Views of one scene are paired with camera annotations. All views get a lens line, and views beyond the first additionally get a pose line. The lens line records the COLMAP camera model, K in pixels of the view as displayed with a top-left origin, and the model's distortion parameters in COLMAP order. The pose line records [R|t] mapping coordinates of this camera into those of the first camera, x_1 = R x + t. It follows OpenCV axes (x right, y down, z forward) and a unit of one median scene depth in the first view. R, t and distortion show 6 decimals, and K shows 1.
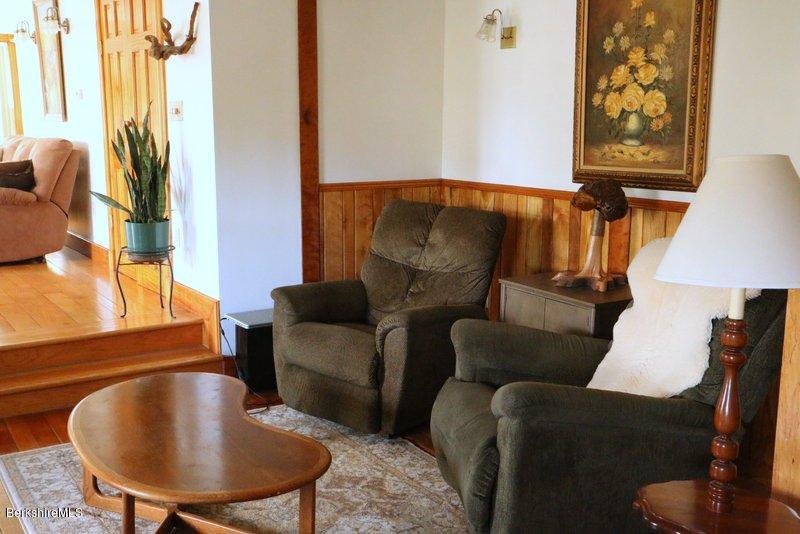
lens RADIAL K [[875.7, 0, 399.3], [0, 875.7, 265.2], [0, 0, 1]] dist [0.068506, 0.000000]
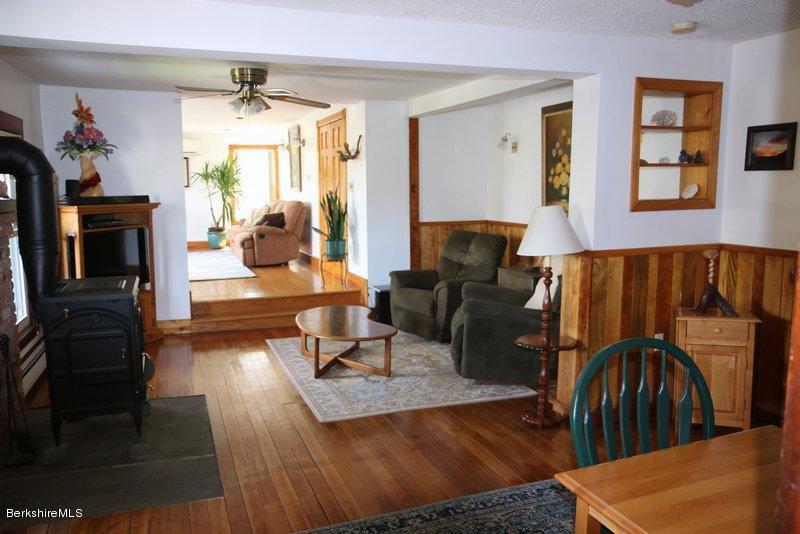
lens RADIAL K [[634.2, 0, 400.9], [0, 634.2, 267.4], [0, 0, 1]] dist [-0.077090, 0.080981]
pose [[0.978924, 0.015483, -0.203637, 0.162337], [-0.022838, 0.999167, -0.033818, 0.058946], [0.202943, 0.037756, 0.978462, -0.402569]]
